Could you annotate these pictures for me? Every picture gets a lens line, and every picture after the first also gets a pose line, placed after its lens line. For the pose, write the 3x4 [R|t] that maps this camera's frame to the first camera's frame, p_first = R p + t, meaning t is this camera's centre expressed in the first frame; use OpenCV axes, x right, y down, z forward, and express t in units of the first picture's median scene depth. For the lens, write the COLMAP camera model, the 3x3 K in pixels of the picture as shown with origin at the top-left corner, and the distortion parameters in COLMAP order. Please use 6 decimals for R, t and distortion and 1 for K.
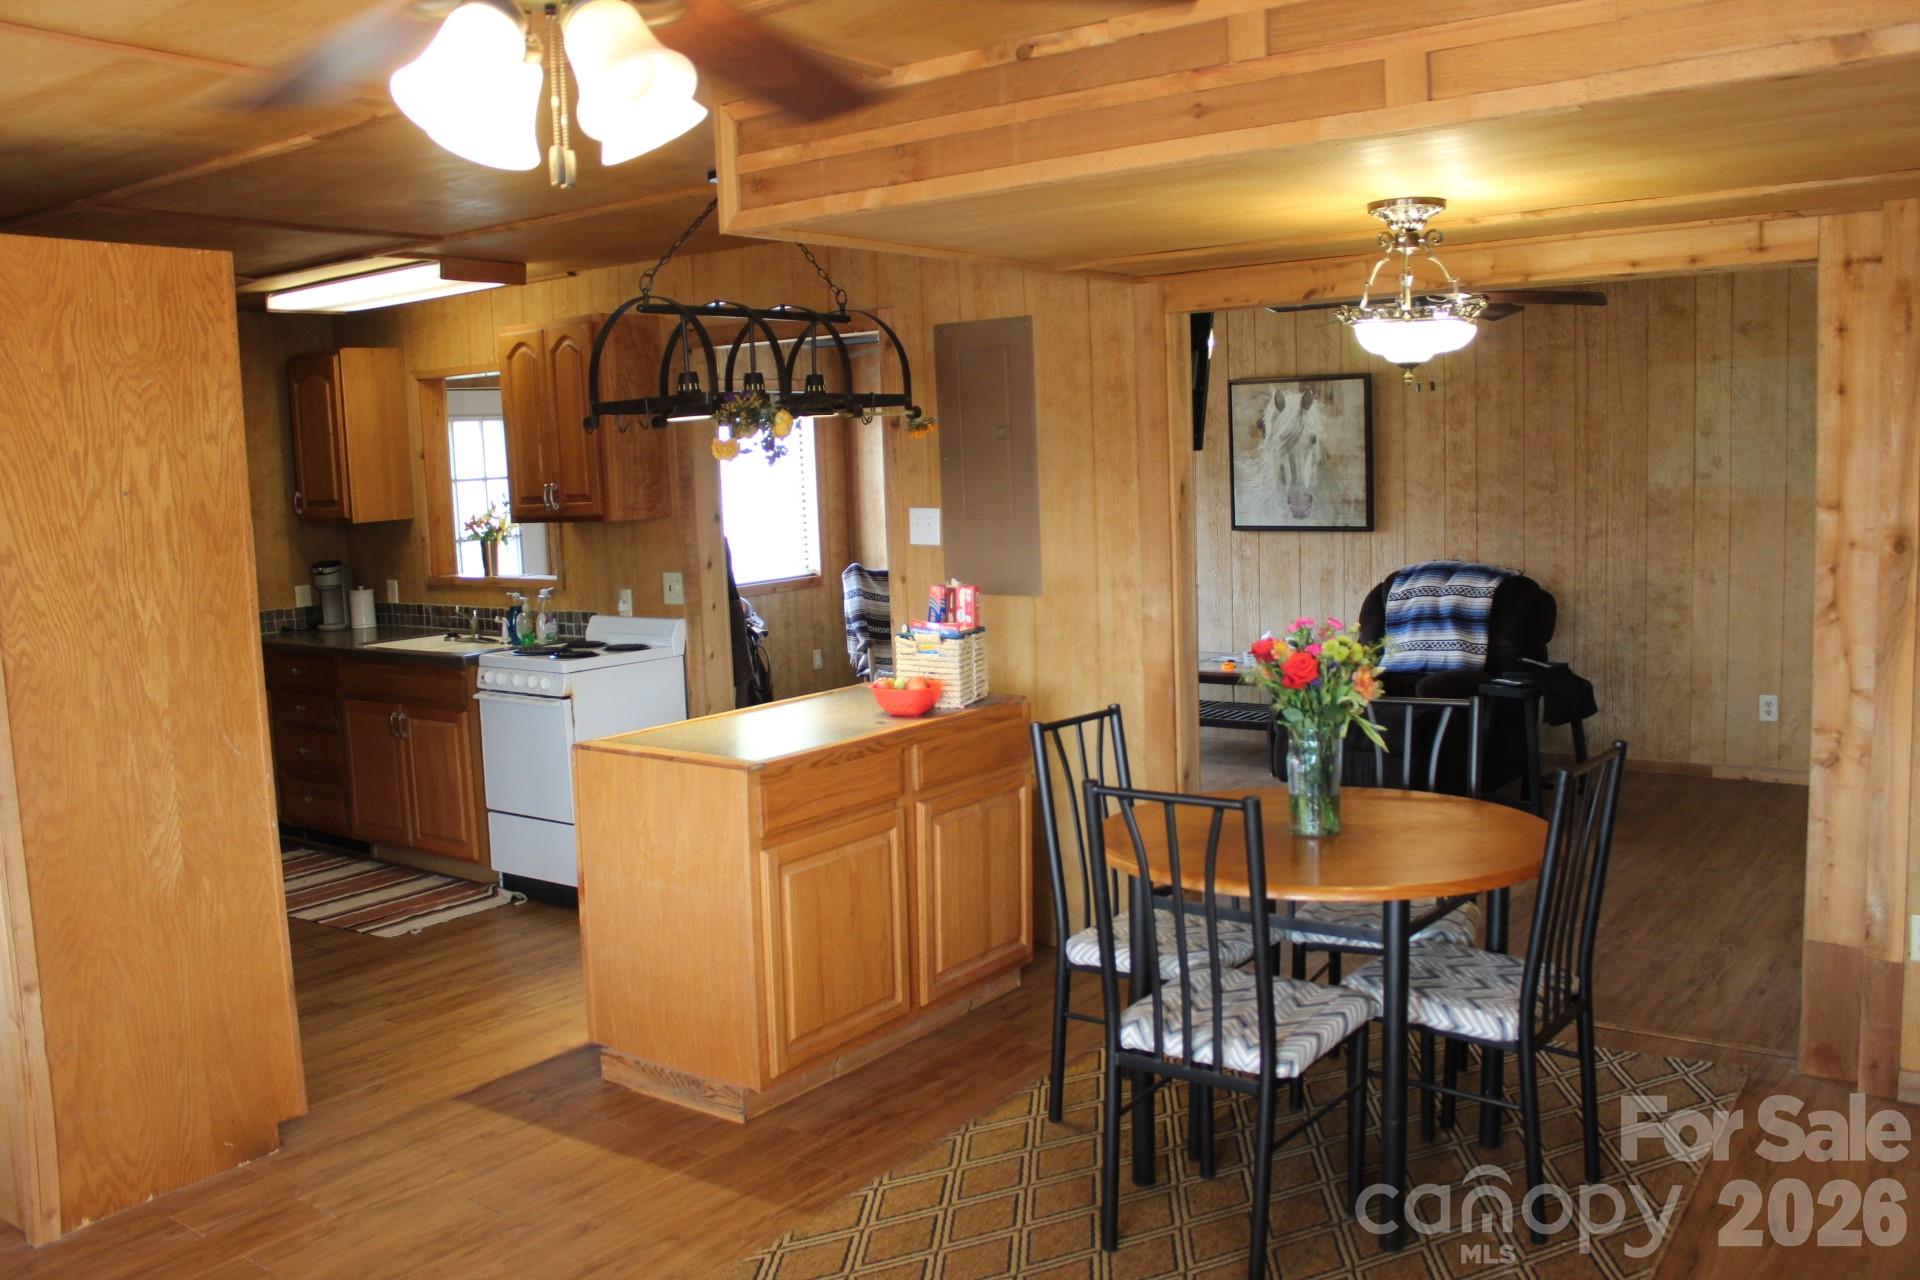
lens RADIAL K [[1597.4, 0, 972.5], [0, 1597.4, 642.8], [0, 0, 1]] dist [-0.165518, 0.143842]
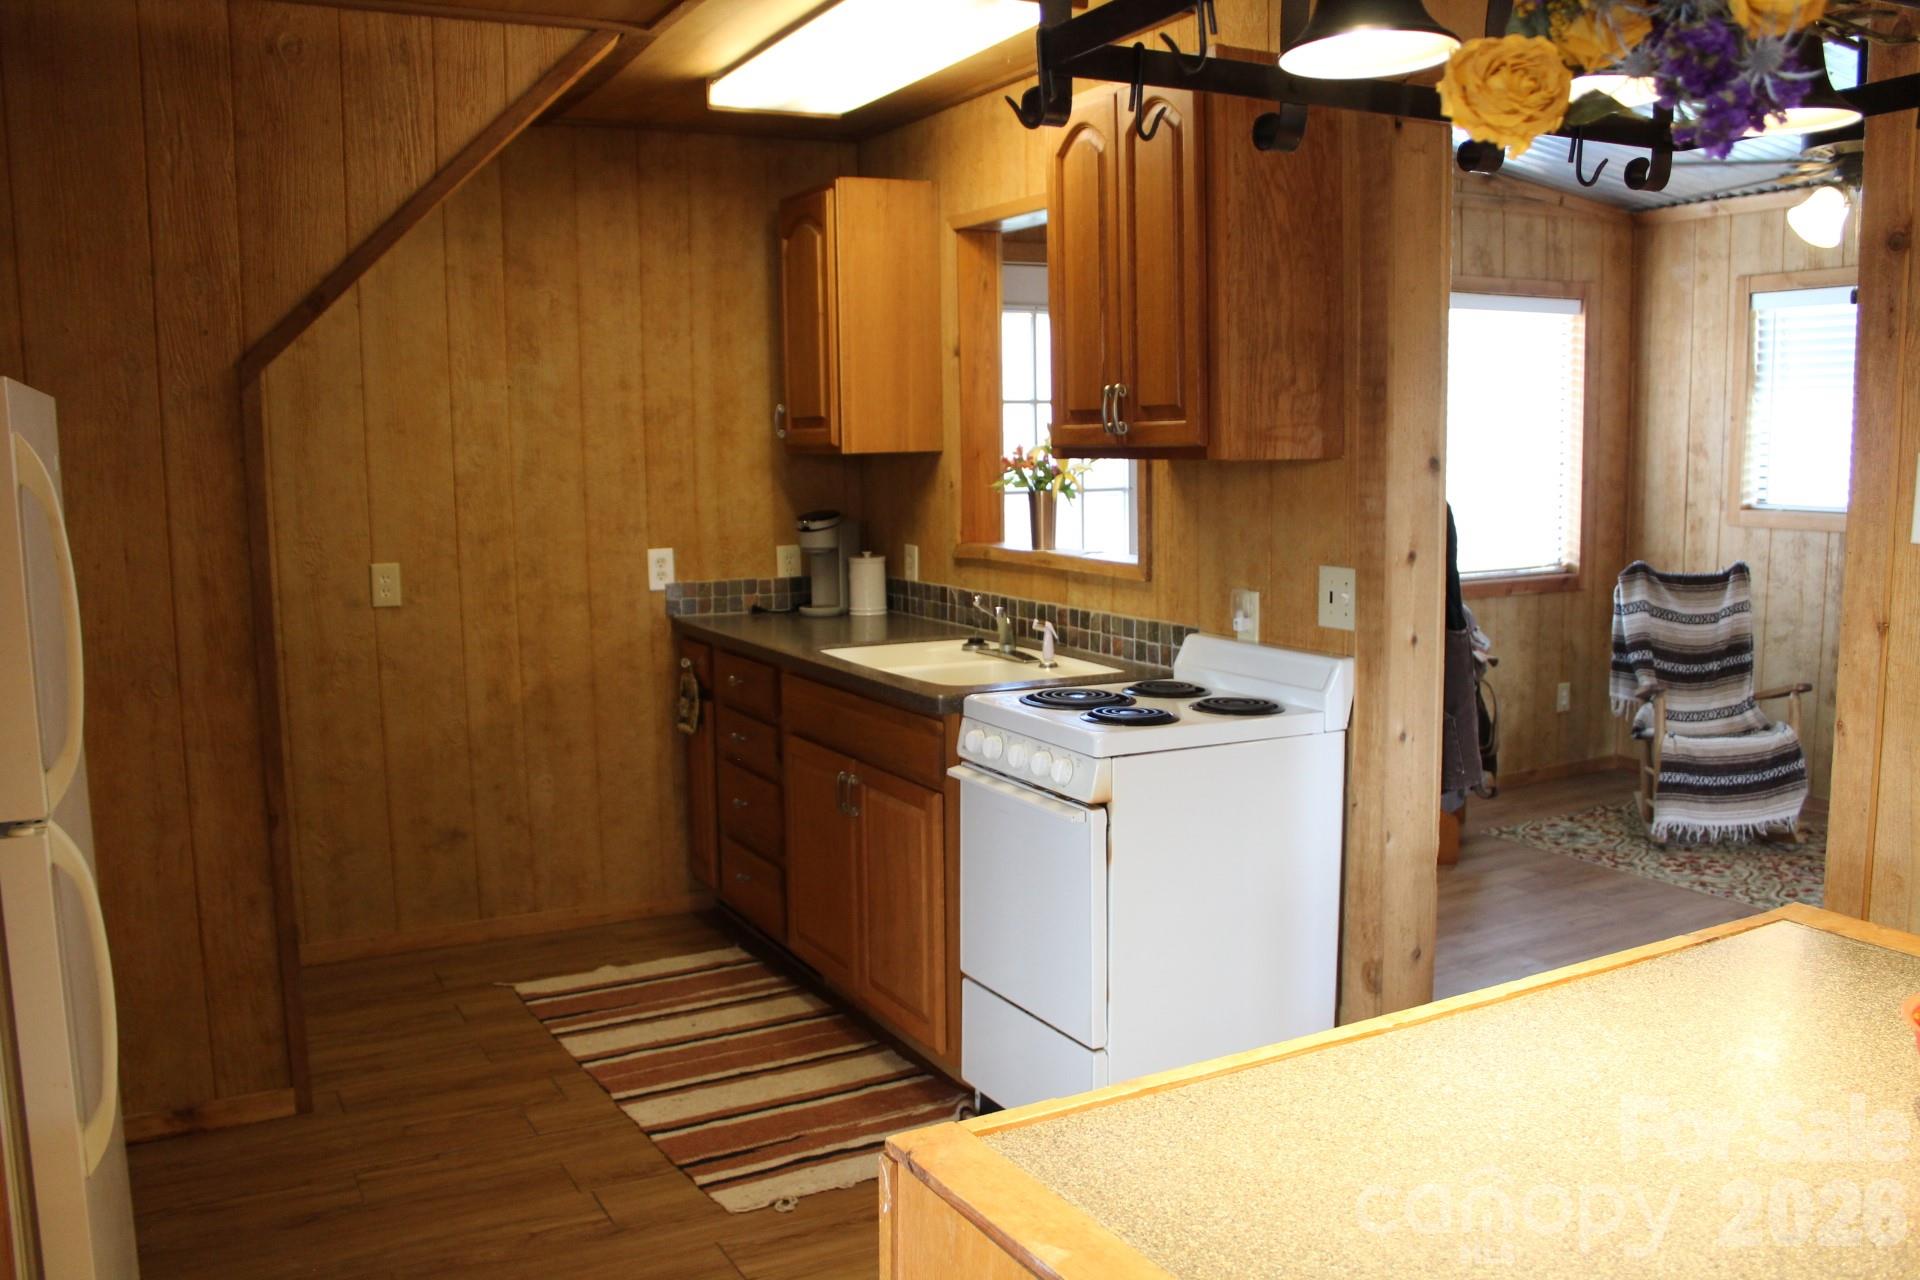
lens RADIAL K [[1597.4, 0, 975.4], [0, 1597.4, 645.9], [0, 0, 1]] dist [-0.165518, 0.143842]
pose [[0.904618, 0.081285, -0.418400, -0.078230], [-0.072898, 0.996689, 0.036019, -0.028759], [0.419942, -0.002083, 0.907548, 0.484380]]
